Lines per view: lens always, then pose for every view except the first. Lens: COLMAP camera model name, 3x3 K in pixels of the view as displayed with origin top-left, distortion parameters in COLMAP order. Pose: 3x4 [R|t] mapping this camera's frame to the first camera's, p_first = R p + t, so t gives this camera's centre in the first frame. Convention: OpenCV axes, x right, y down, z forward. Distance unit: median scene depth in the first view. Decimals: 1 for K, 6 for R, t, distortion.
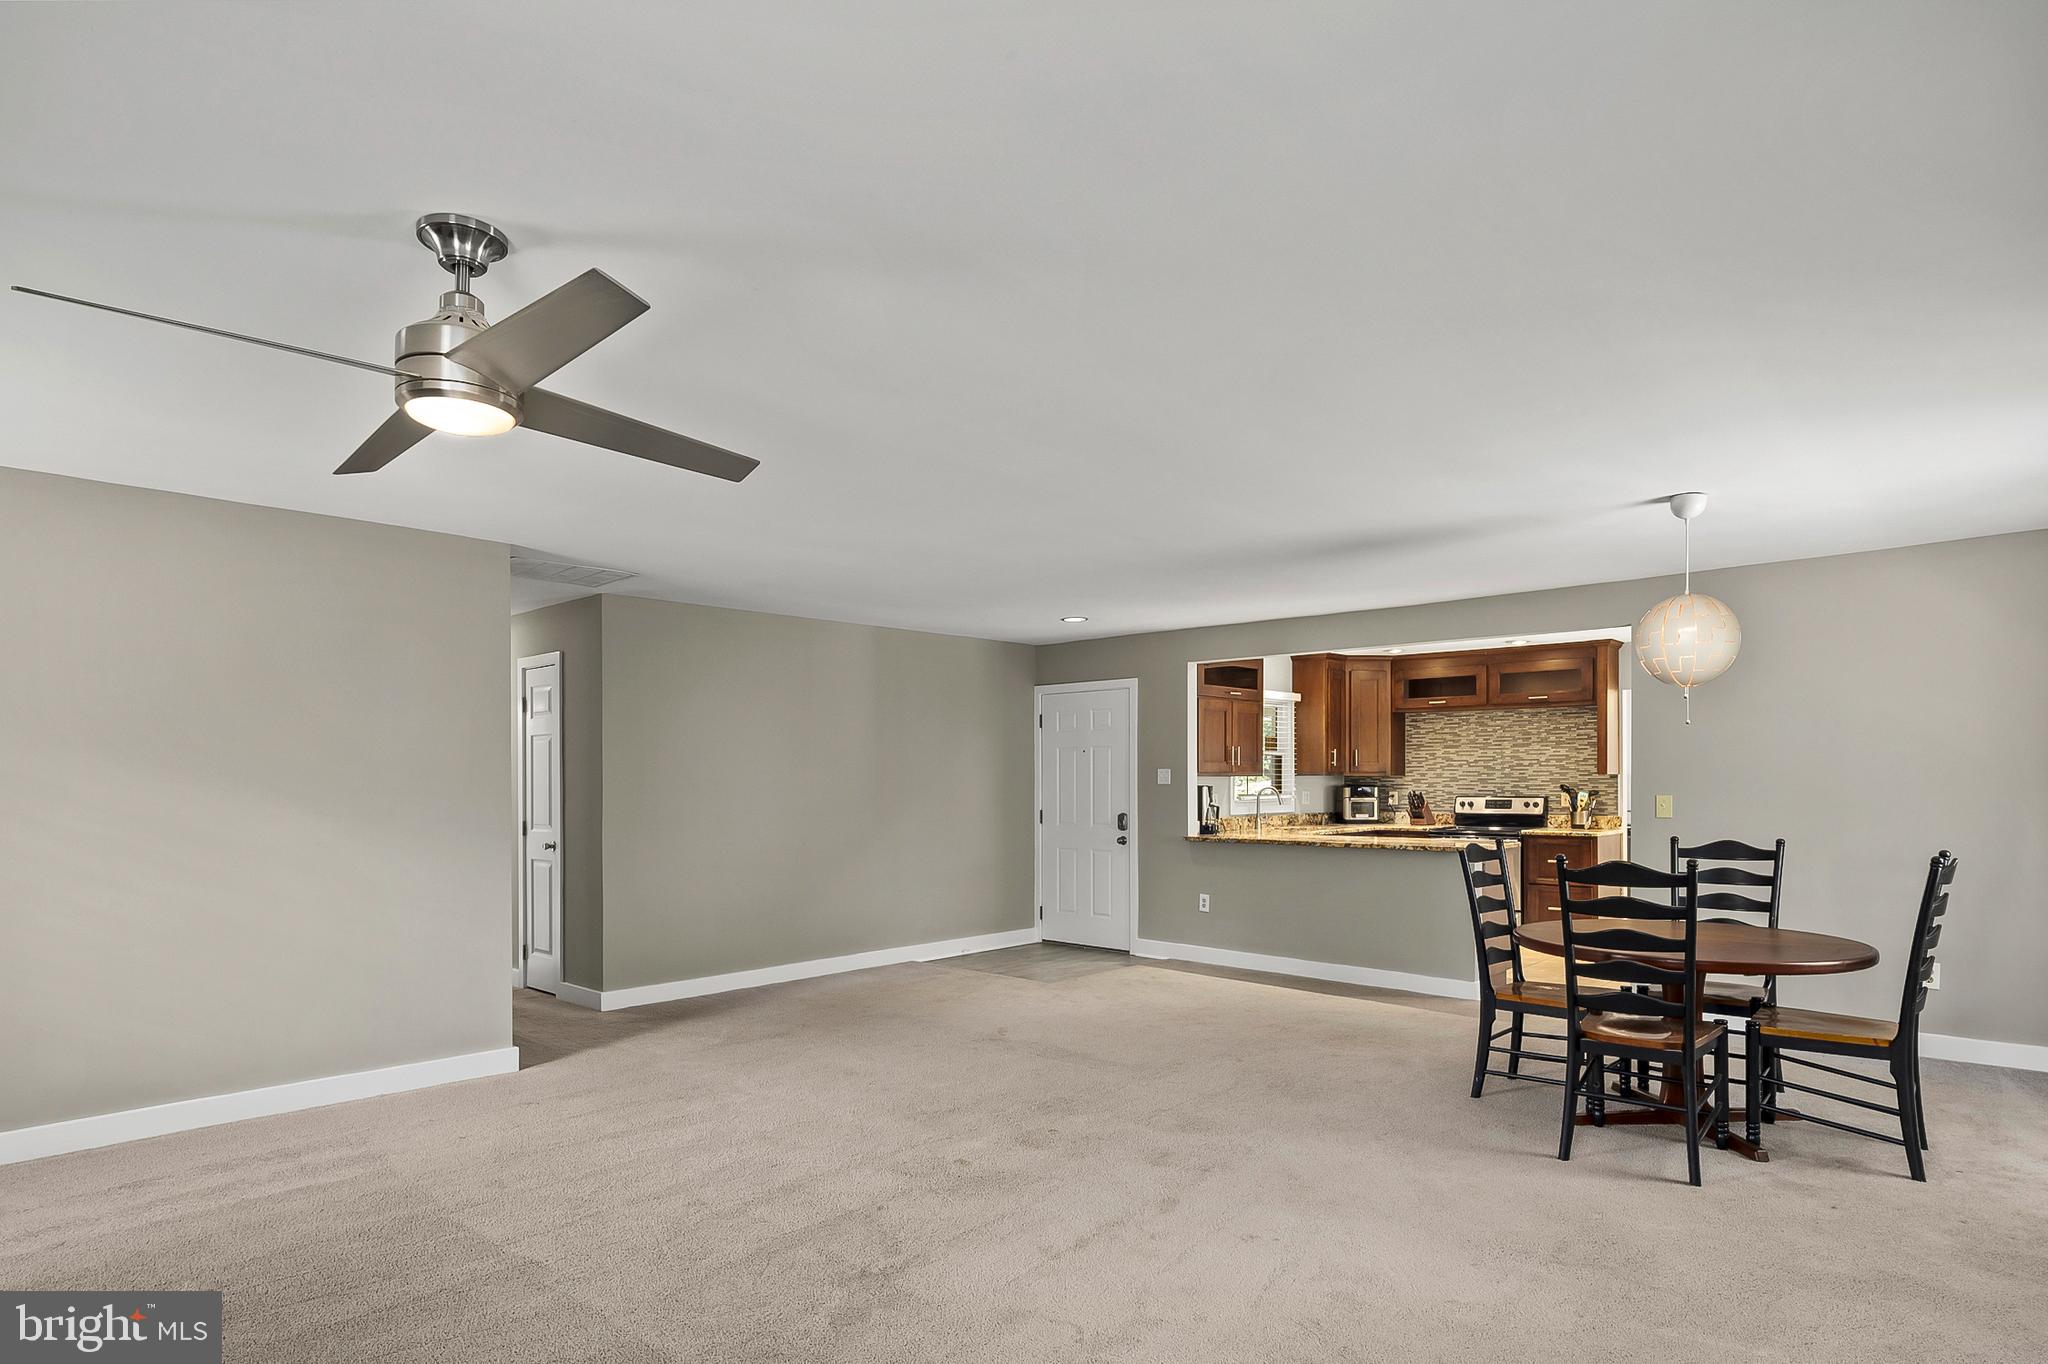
lens RADIAL K [[1115.9, 0, 1025.9], [0, 1115.9, 784.6], [0, 0, 1]] dist [-0.006880, -0.003665]
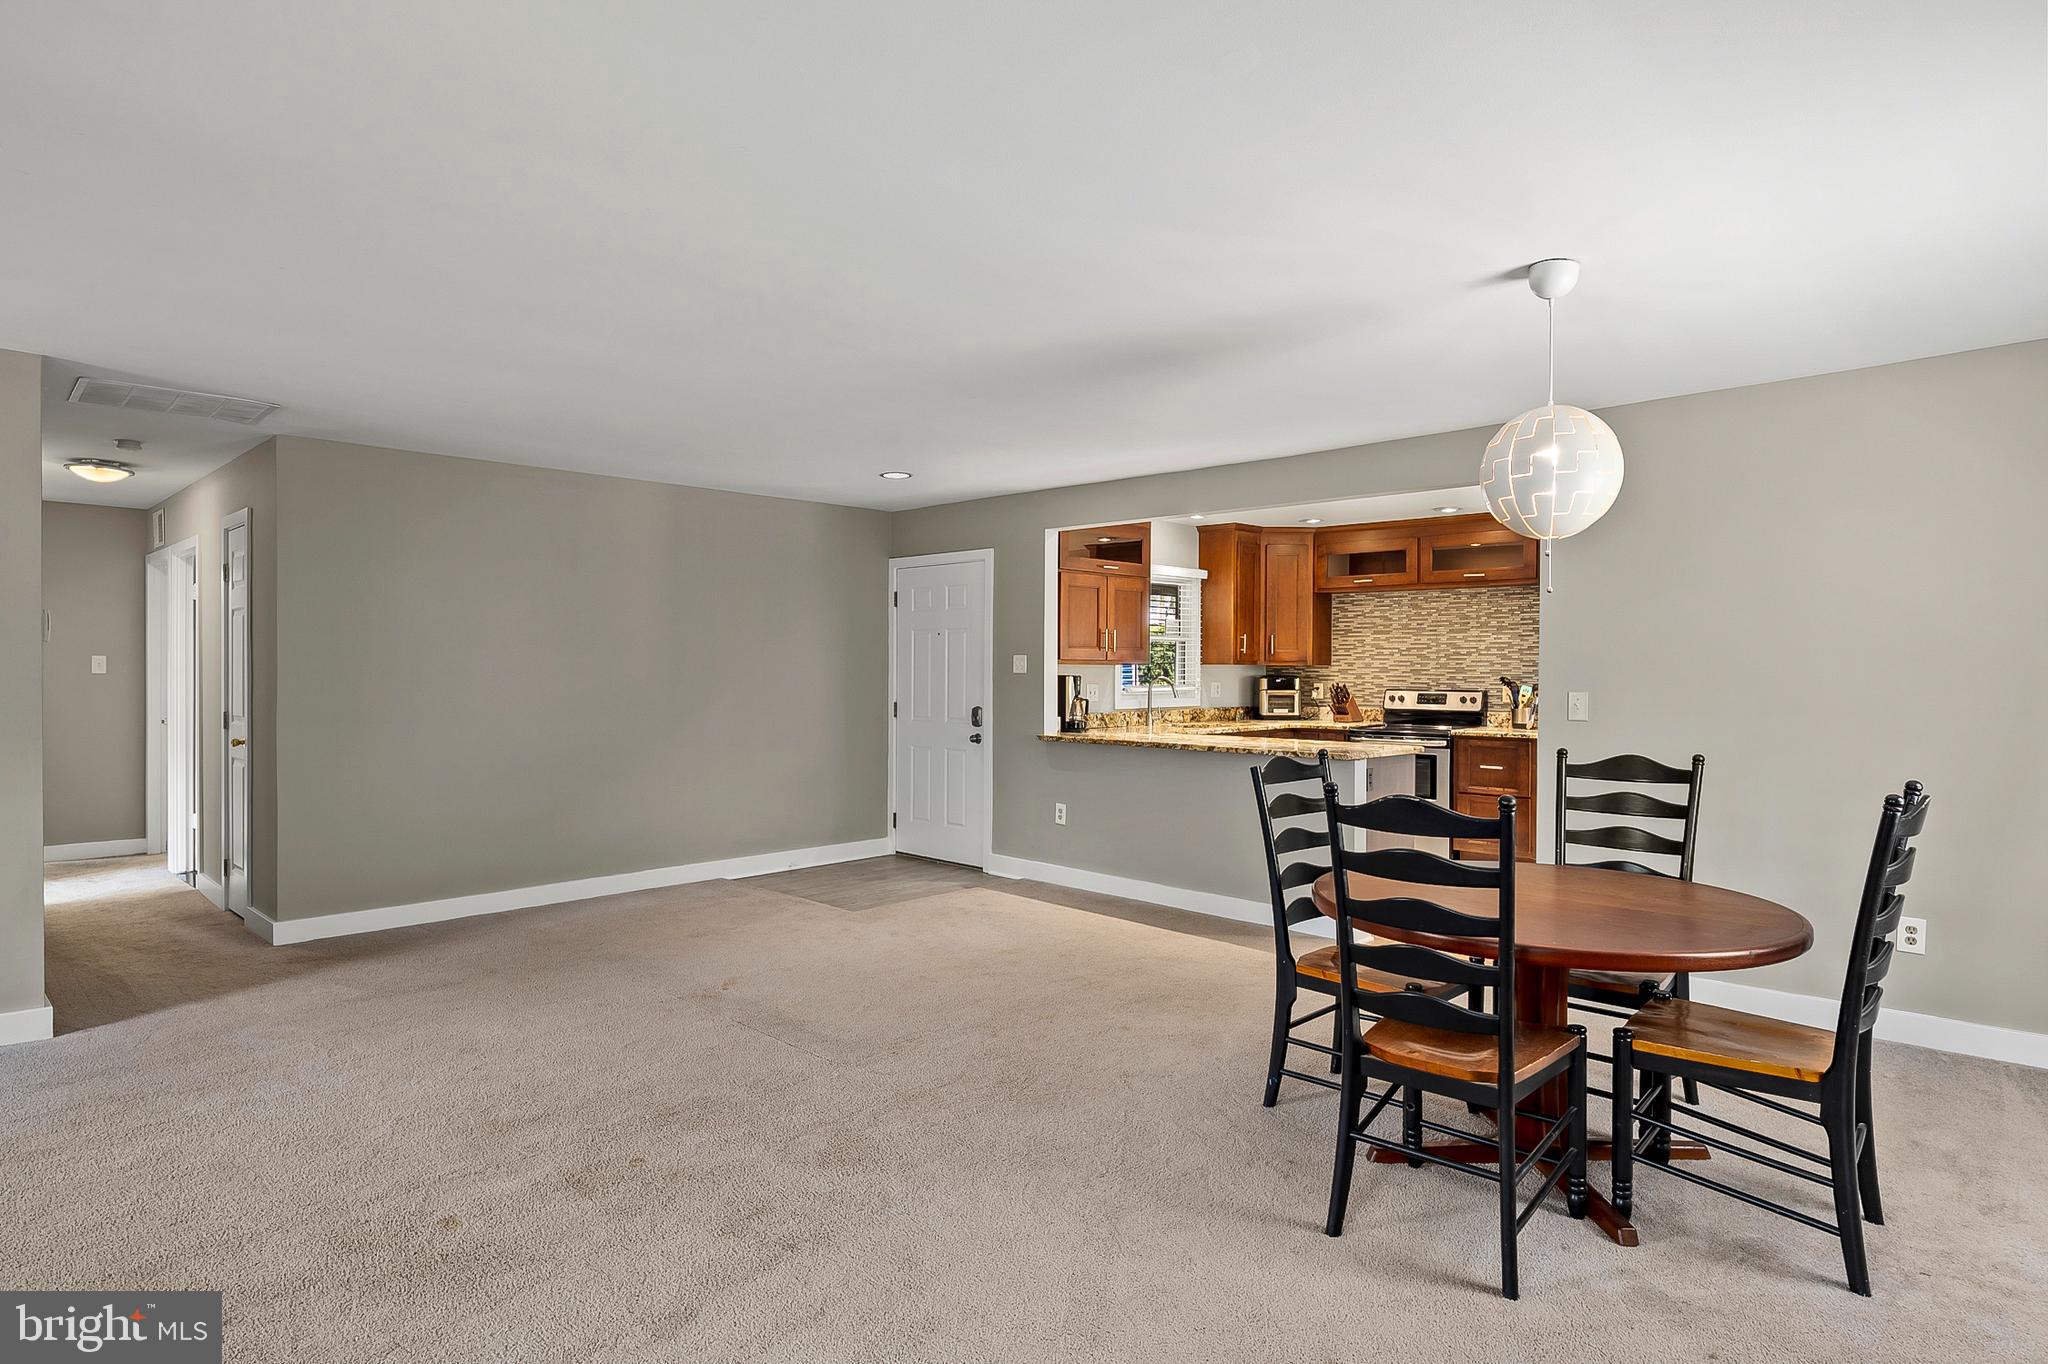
lens RADIAL K [[1115.9, 0, 1024.3], [0, 1115.9, 675.4], [0, 0, 1]] dist [-0.006880, -0.003665]
pose [[0.999826, 0.007238, -0.017191, 0.181418], [-0.007195, 0.999971, 0.002586, -0.001120], [0.017209, -0.002461, 0.999849, 0.192253]]
